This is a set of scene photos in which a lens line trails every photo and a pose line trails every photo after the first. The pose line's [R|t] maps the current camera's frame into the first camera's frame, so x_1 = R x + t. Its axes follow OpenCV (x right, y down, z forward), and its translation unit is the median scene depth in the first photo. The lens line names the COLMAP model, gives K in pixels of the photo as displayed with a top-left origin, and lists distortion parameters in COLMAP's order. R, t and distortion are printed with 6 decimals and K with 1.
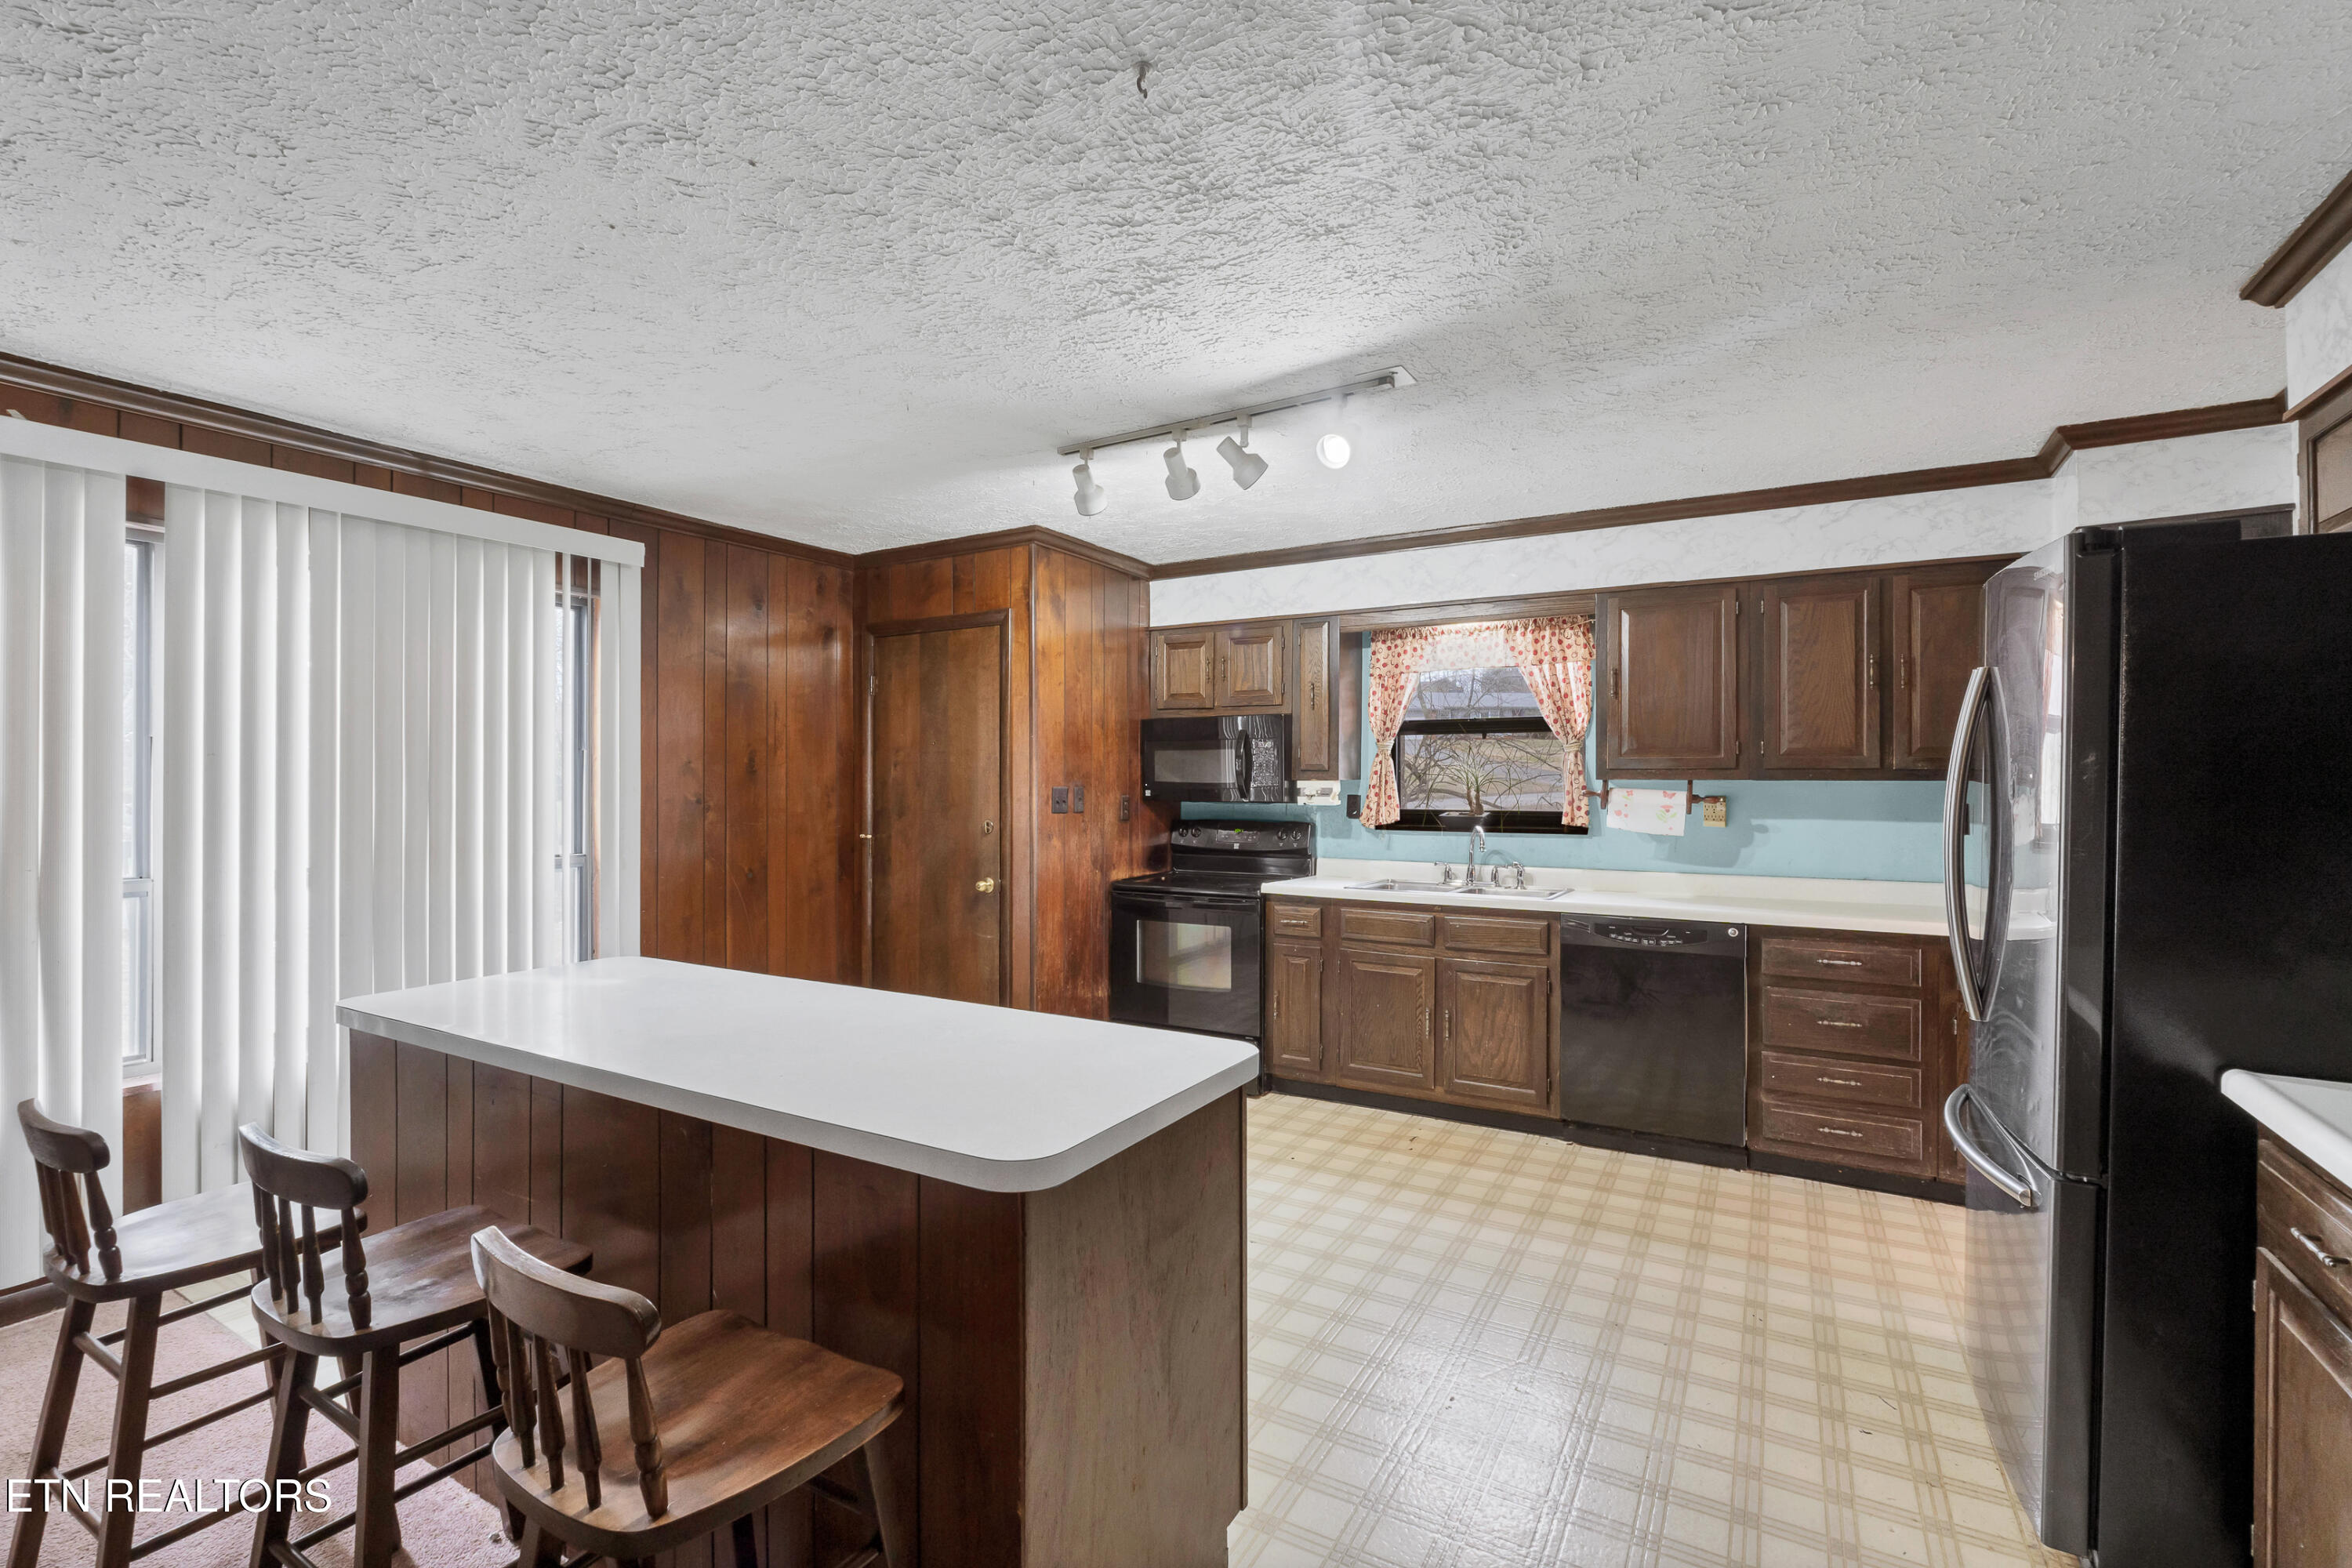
lens RADIAL K [[1018.7, 0, 1178.9], [0, 1018.7, 780.7], [0, 0, 1]] dist [-0.001258, -0.000104]
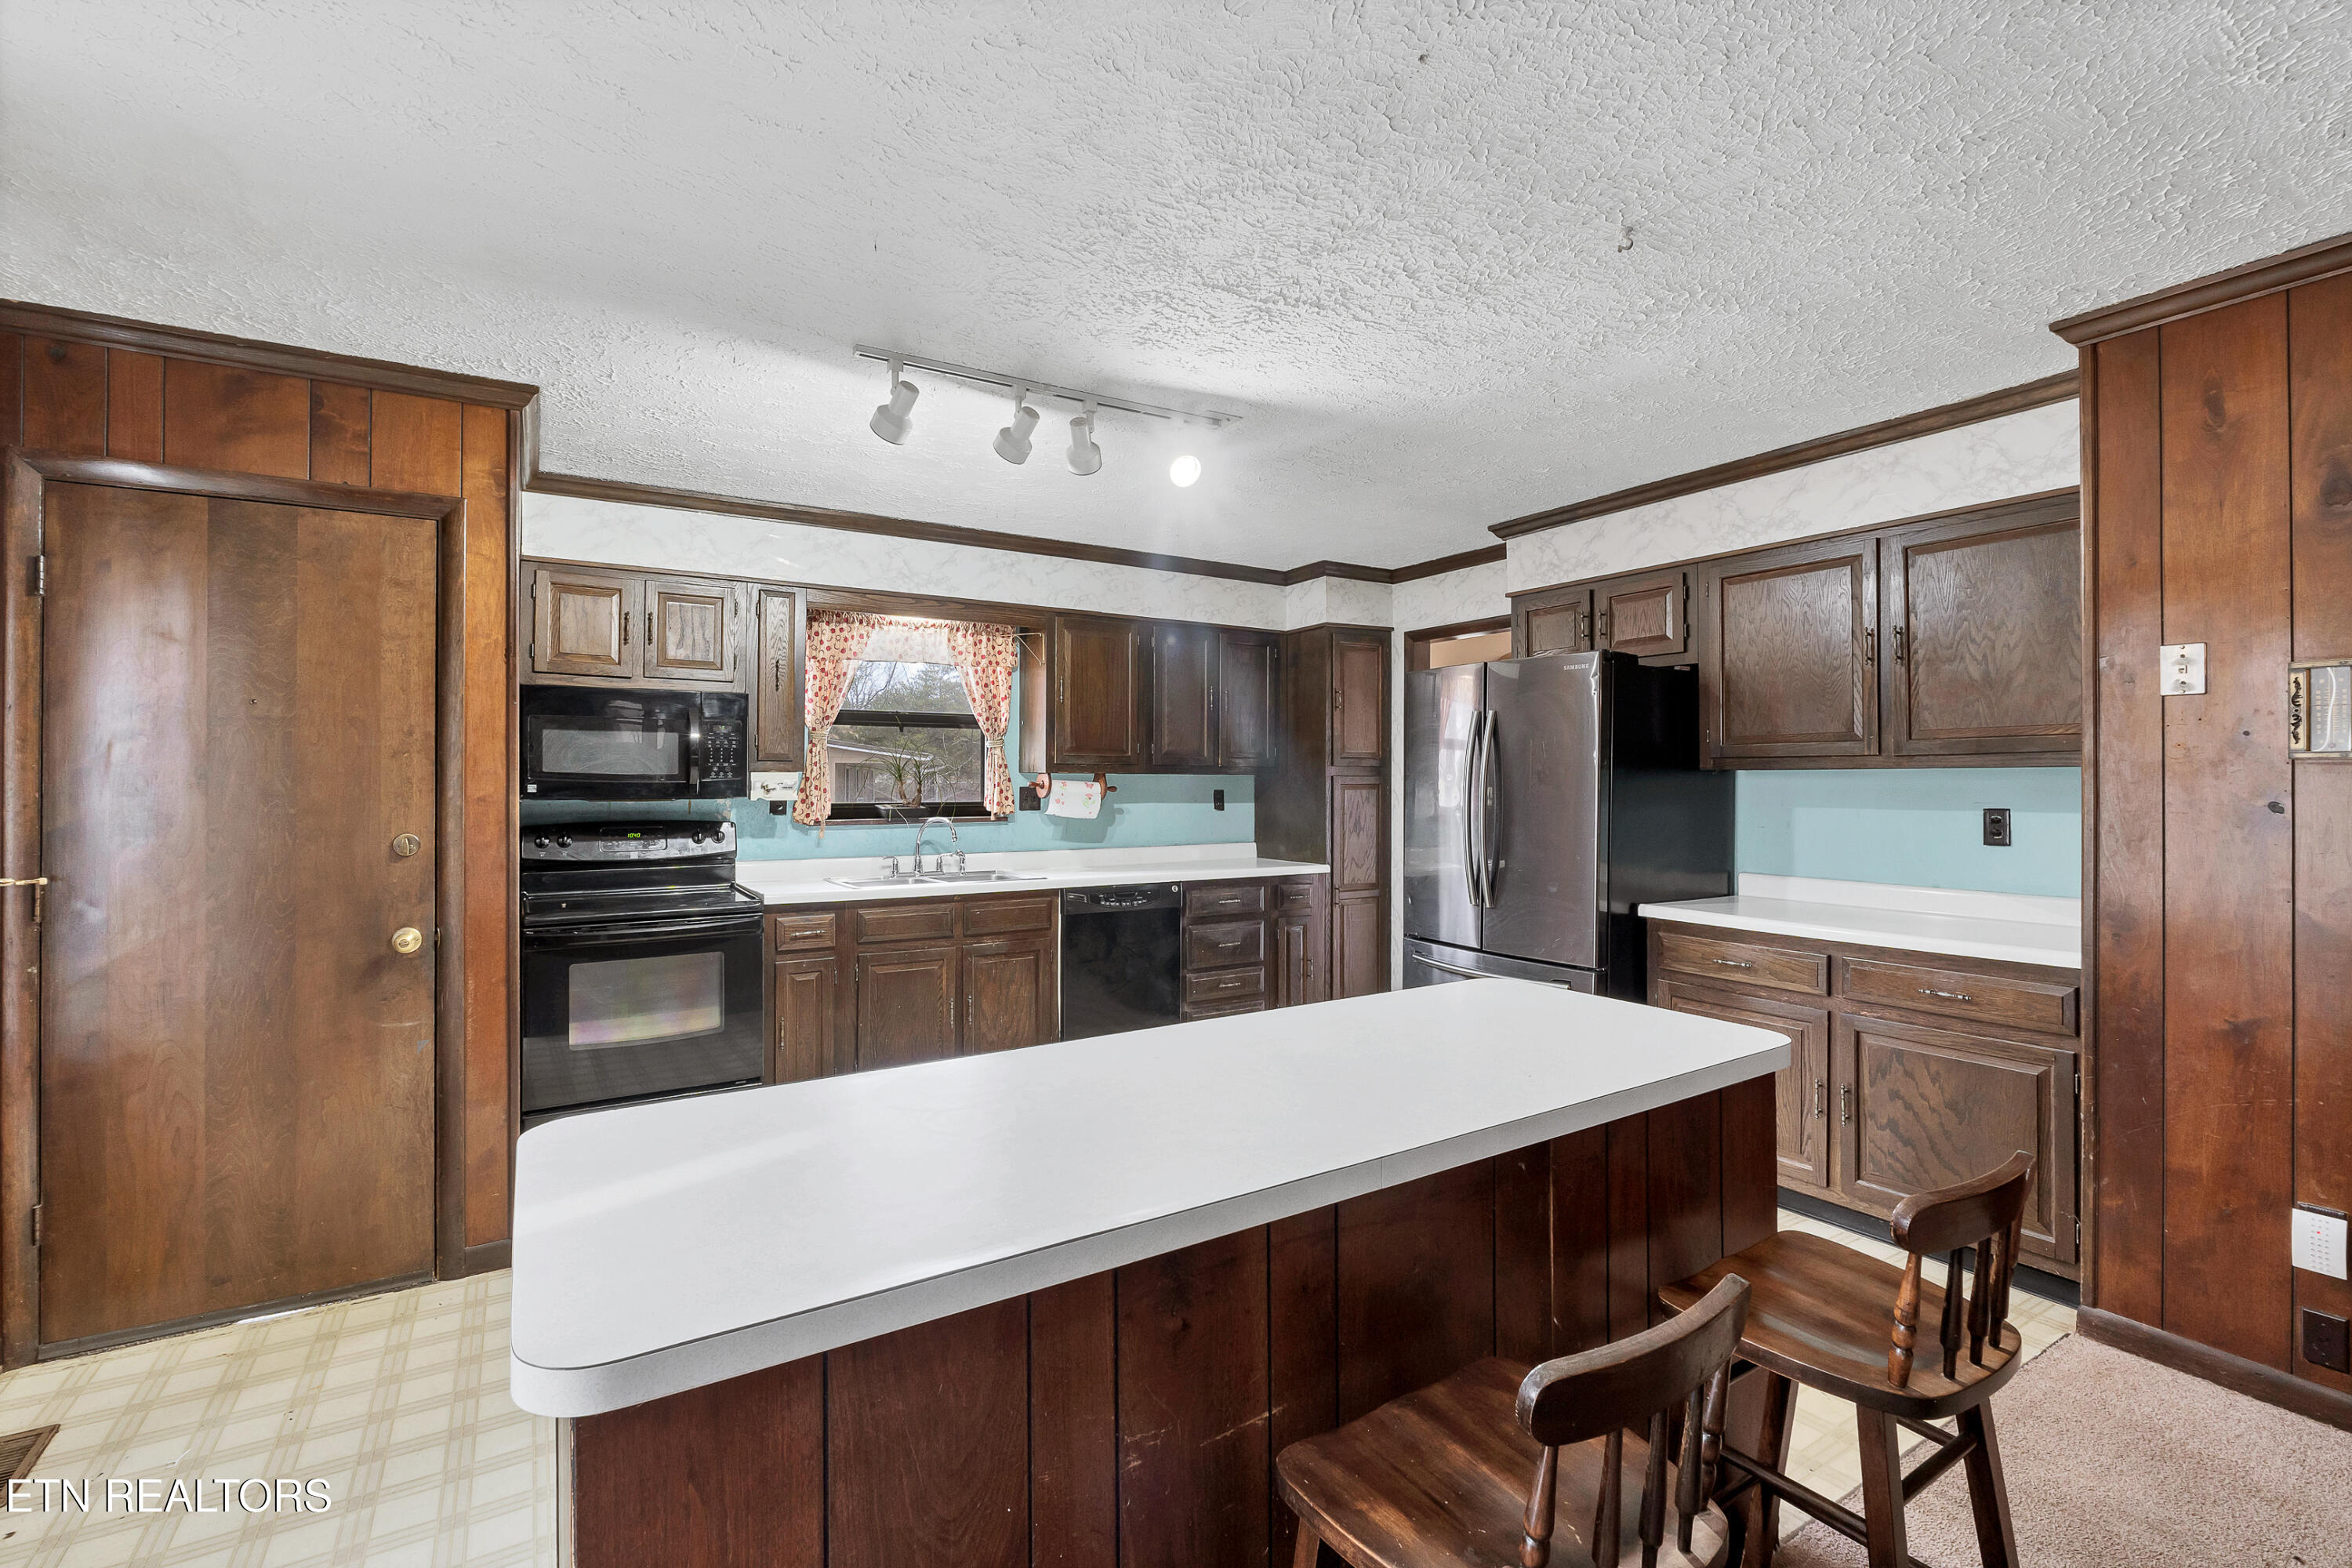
lens RADIAL K [[1018.7, 0, 1178.9], [0, 1018.7, 780.7], [0, 0, 1]] dist [-0.001258, -0.000104]
pose [[0.477170, -0.001683, 0.878810, -0.520551], [-0.002983, 0.999989, 0.003535, 0.003442], [-0.878806, -0.004308, 0.477160, 0.309837]]
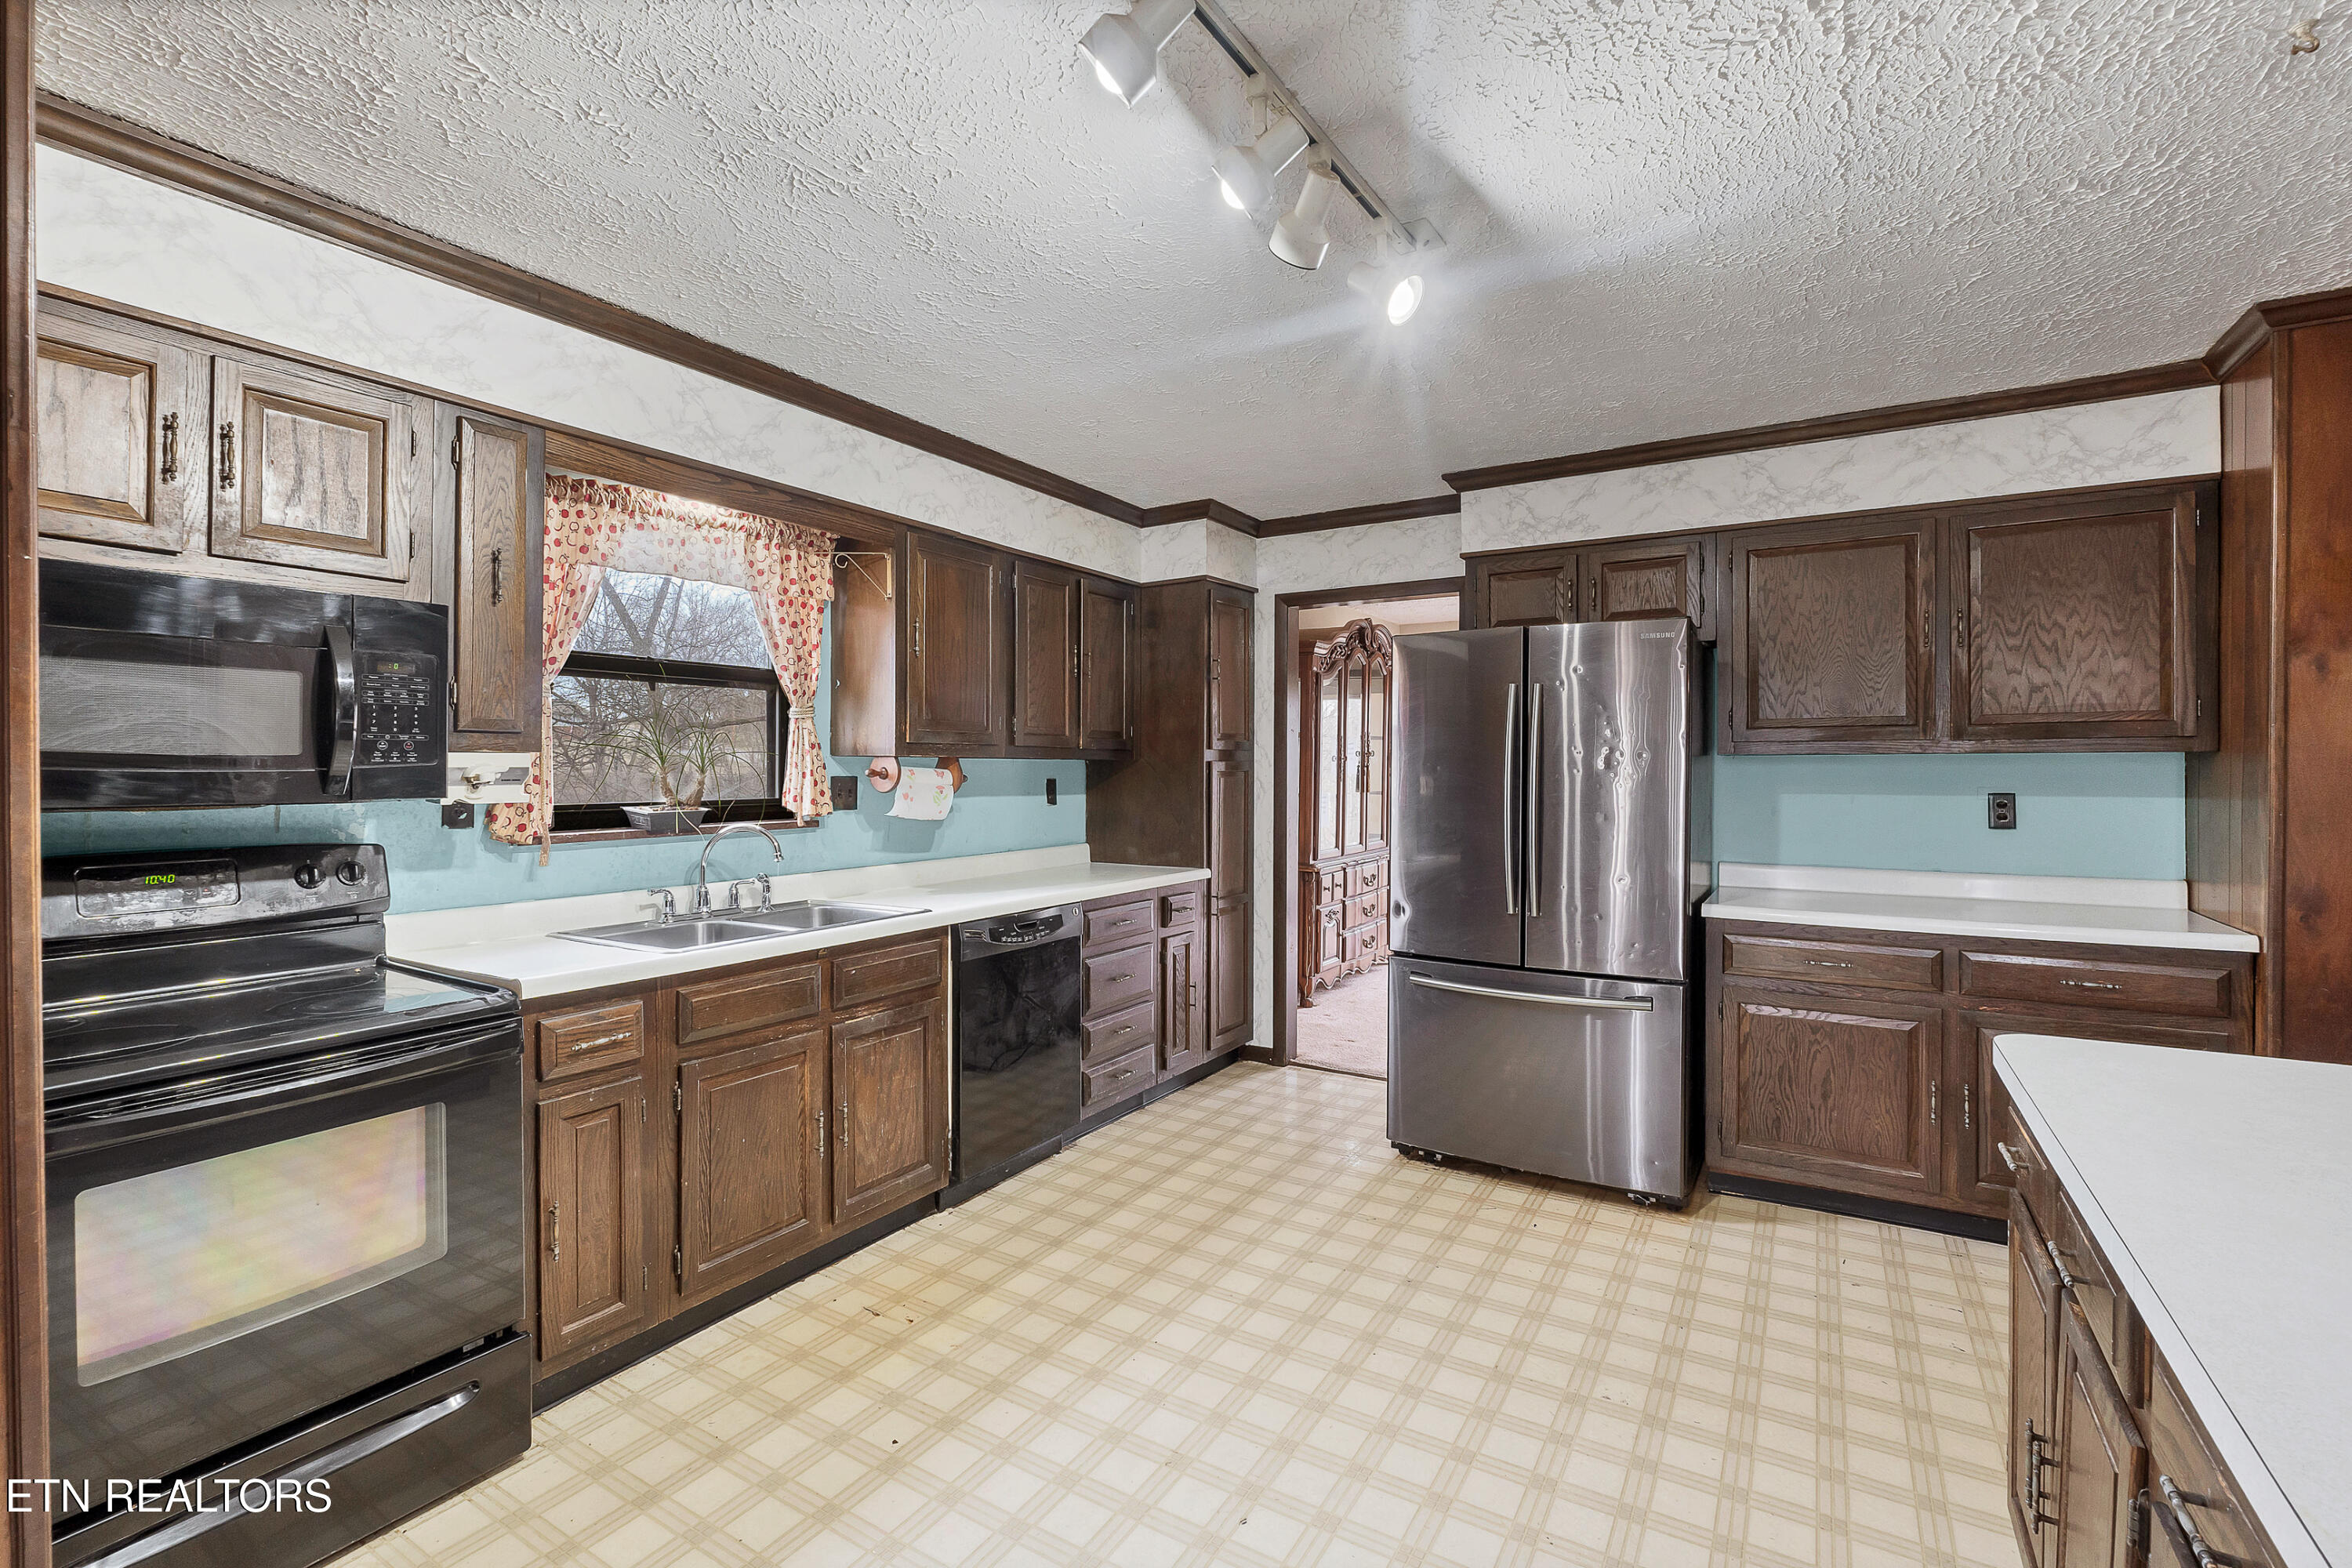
lens RADIAL K [[1028.6, 0, 1192.7], [0, 1028.6, 773.7], [0, 0, 1]] dist [-0.003411, -0.000362]
pose [[0.039338, -0.008422, 0.999190, -0.377989], [-0.002849, 0.999959, 0.008541, 0.005387], [-0.999222, -0.003183, 0.039312, 0.718707]]
